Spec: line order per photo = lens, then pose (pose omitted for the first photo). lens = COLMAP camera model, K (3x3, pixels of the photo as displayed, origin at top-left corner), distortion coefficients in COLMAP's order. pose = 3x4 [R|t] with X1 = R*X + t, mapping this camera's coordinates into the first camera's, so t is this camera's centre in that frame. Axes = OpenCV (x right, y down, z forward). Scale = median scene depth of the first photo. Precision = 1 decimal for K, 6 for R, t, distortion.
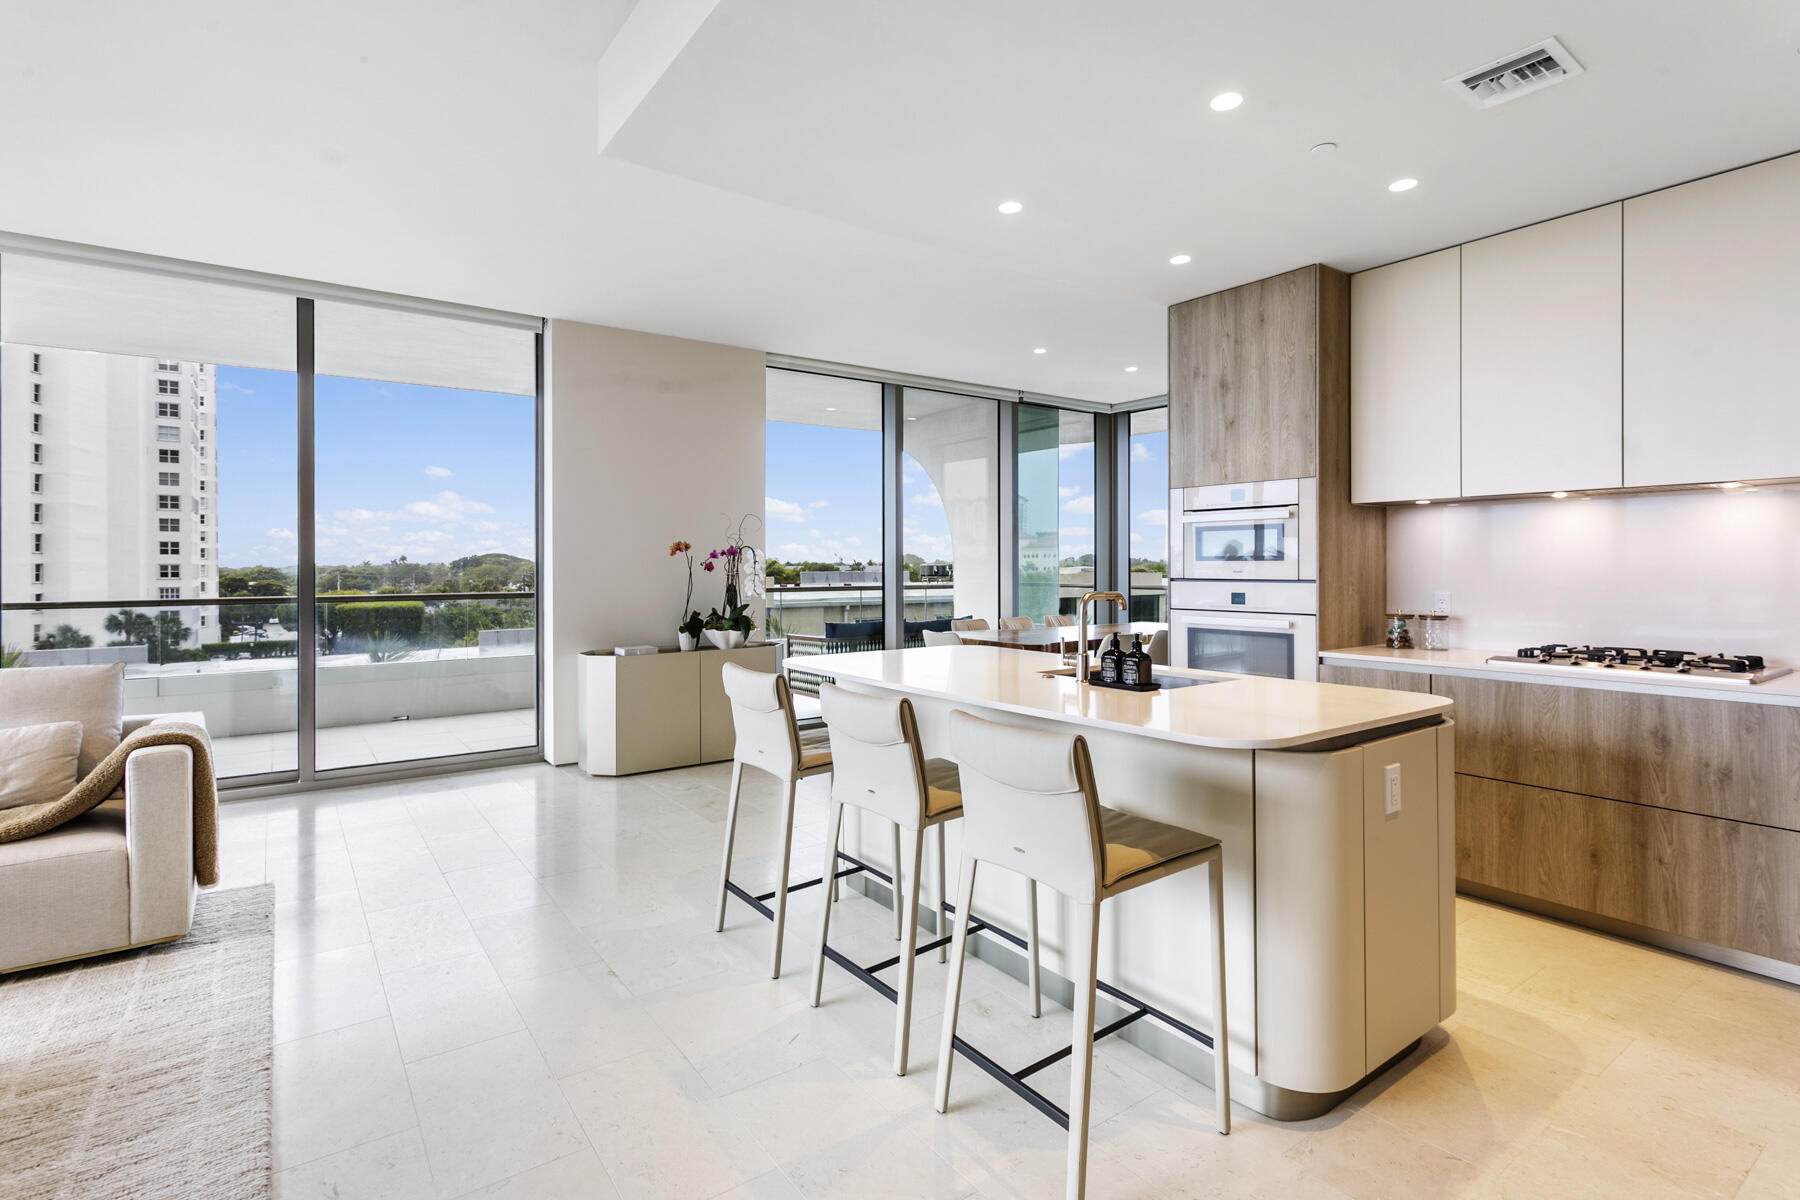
lens RADIAL K [[867.2, 0, 891.5], [0, 867.2, 566.9], [0, 0, 1]] dist [-0.005125, -0.000084]
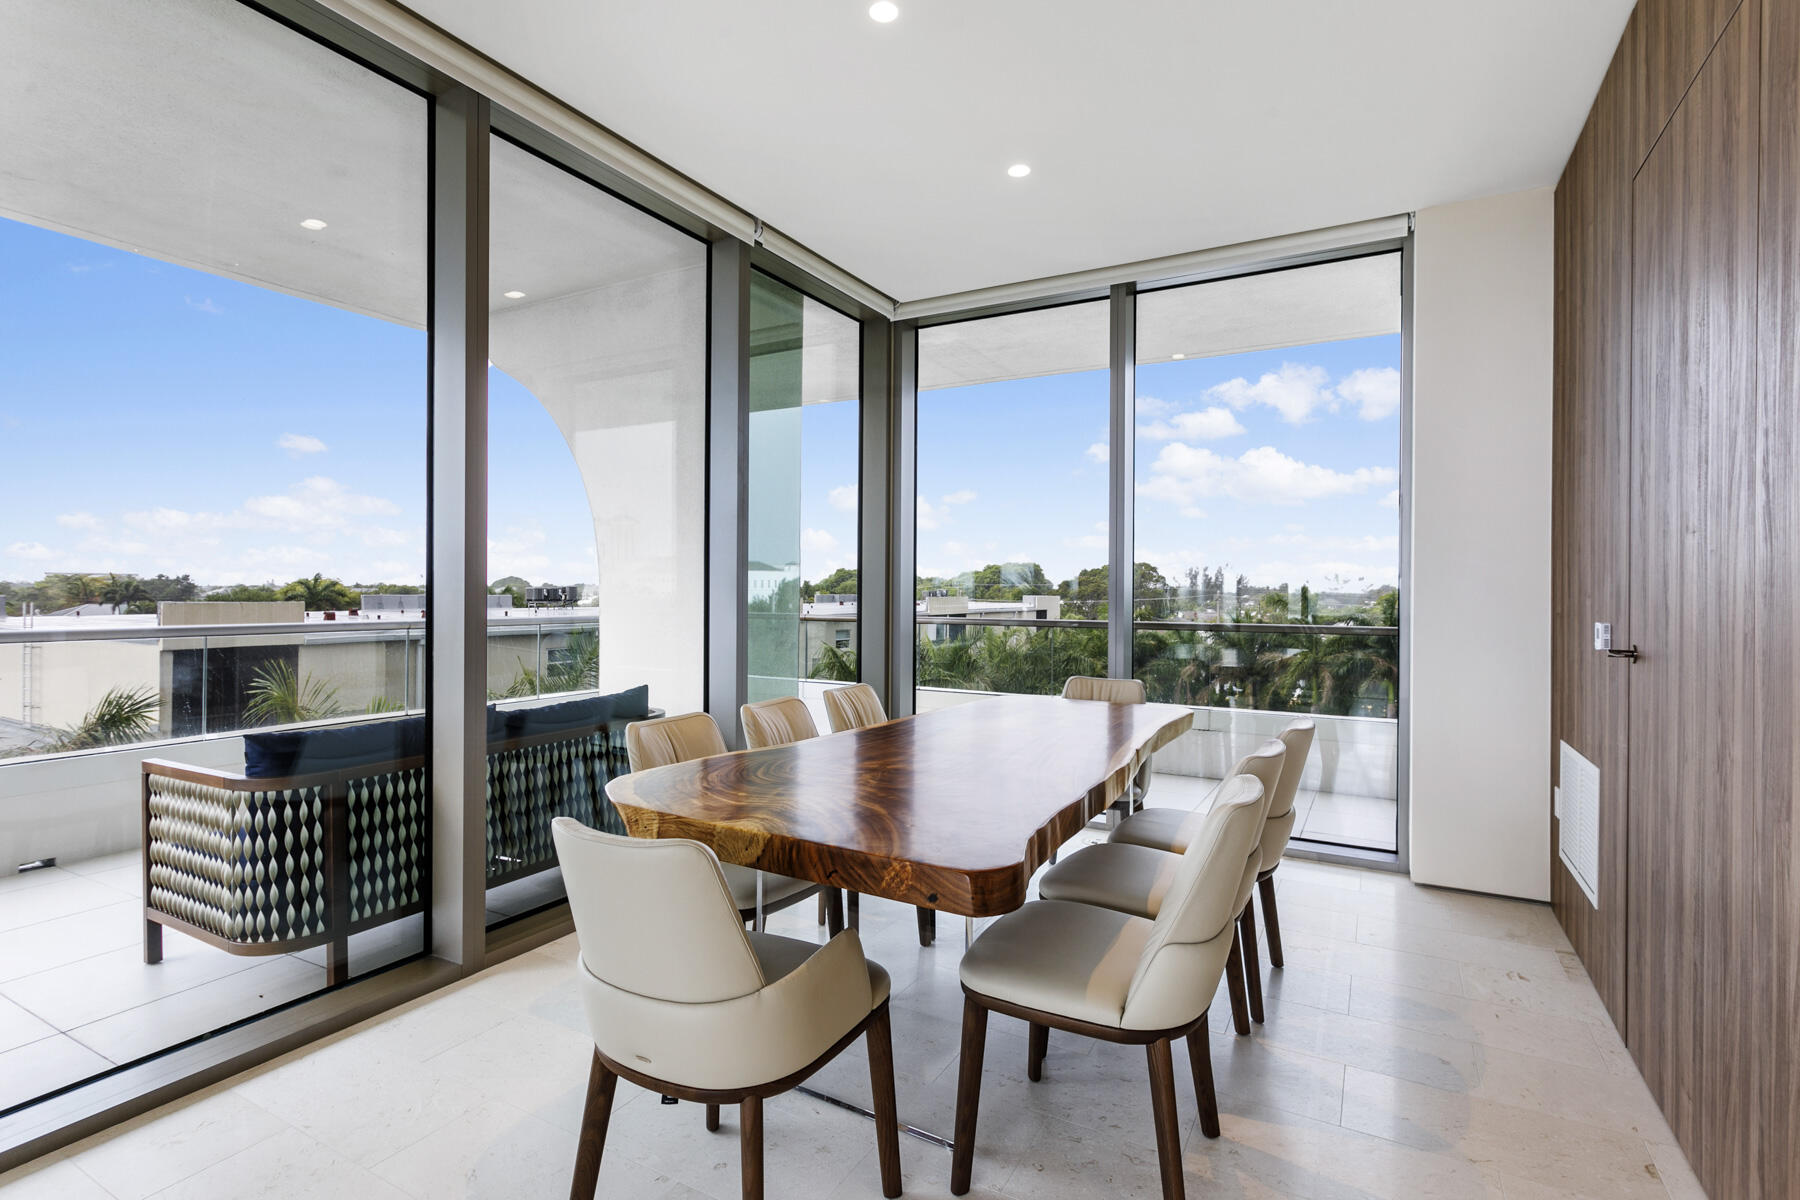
lens RADIAL K [[867.2, 0, 894.4], [0, 867.2, 593.5], [0, 0, 1]] dist [-0.005125, -0.000084]
pose [[0.906497, 0.006501, 0.422162, 0.026735], [-0.007370, 0.999973, 0.000426, 0.007721], [-0.422147, -0.003497, 0.906521, 1.018992]]
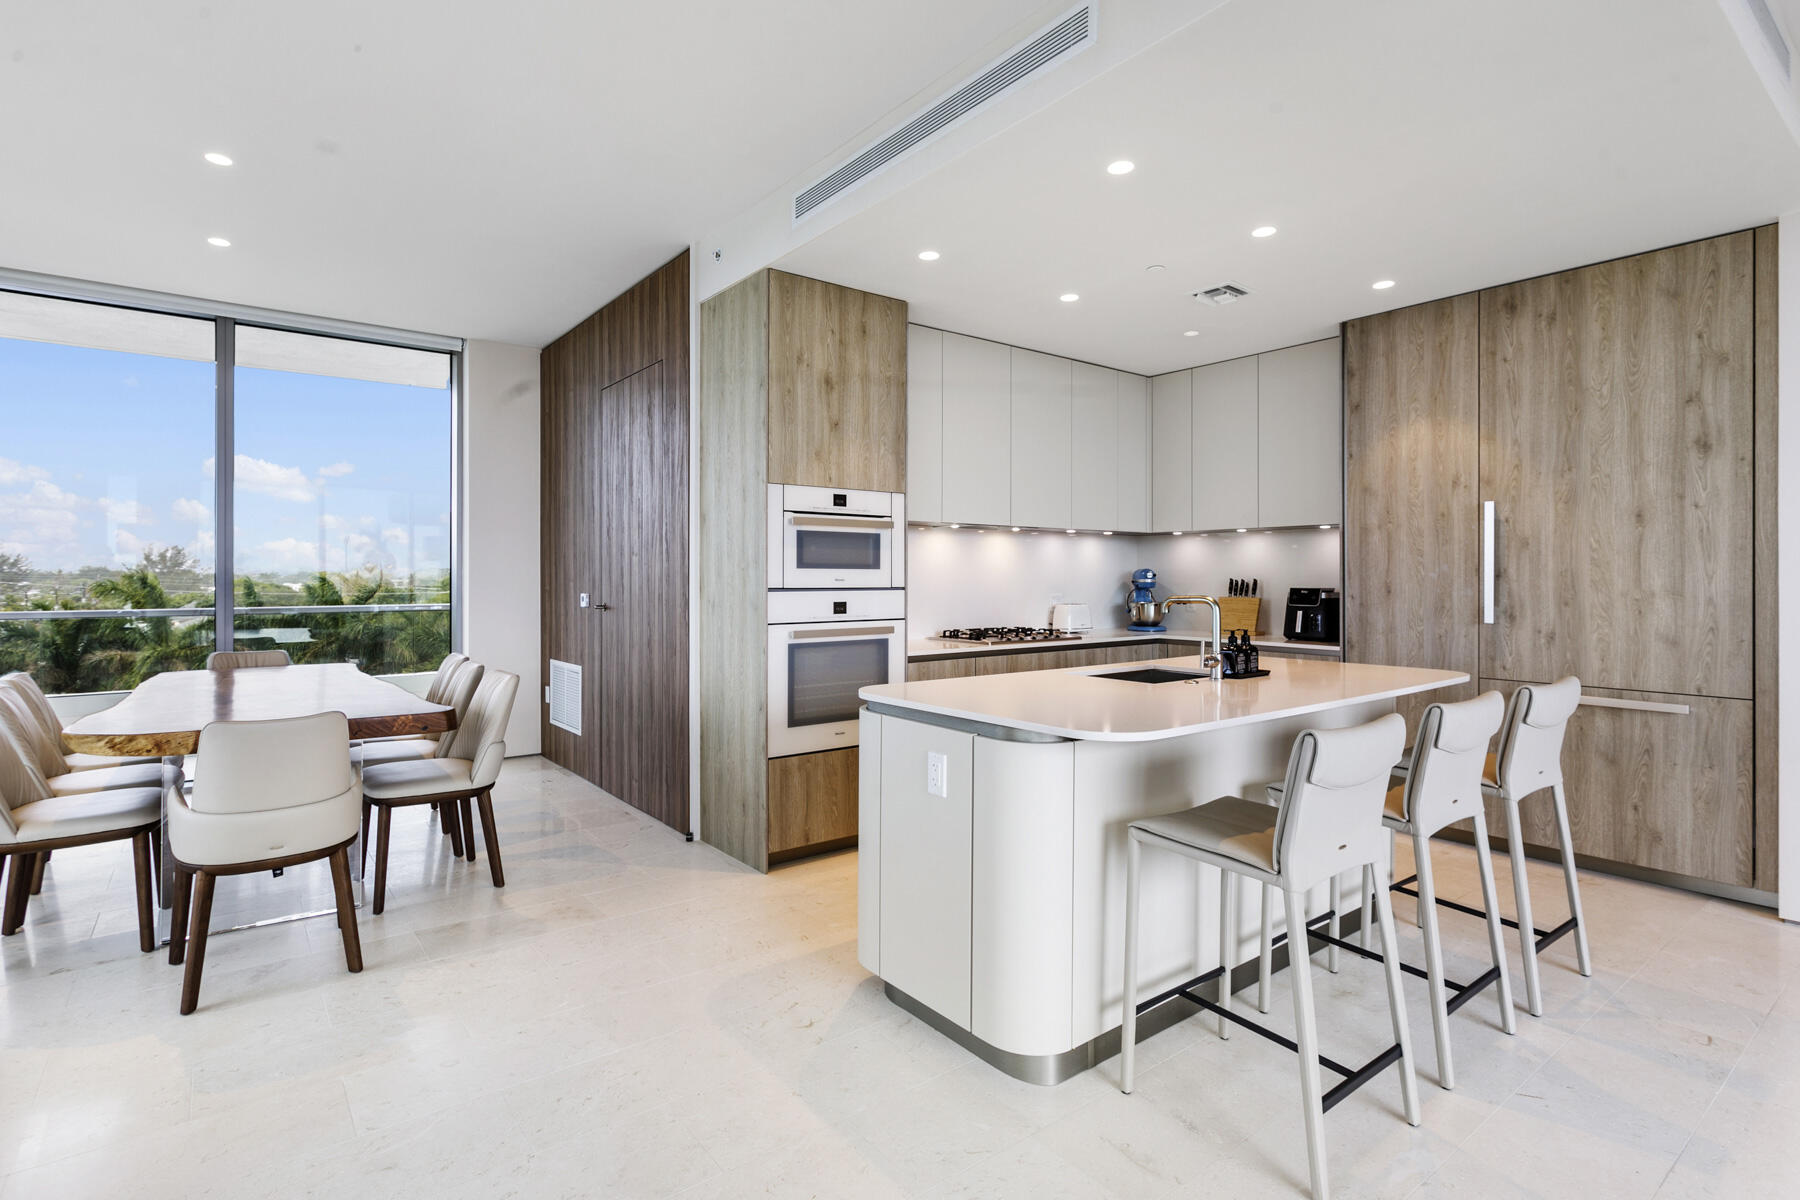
lens RADIAL K [[867.2, 0, 894.6], [0, 867.2, 572.8], [0, 0, 1]] dist [-0.005125, -0.000084]
pose [[-0.031711, 0.007180, 0.999471, -0.555034], [0.001690, 0.999973, -0.007130, 0.004244], [-0.999496, 0.001463, -0.031722, 0.948496]]
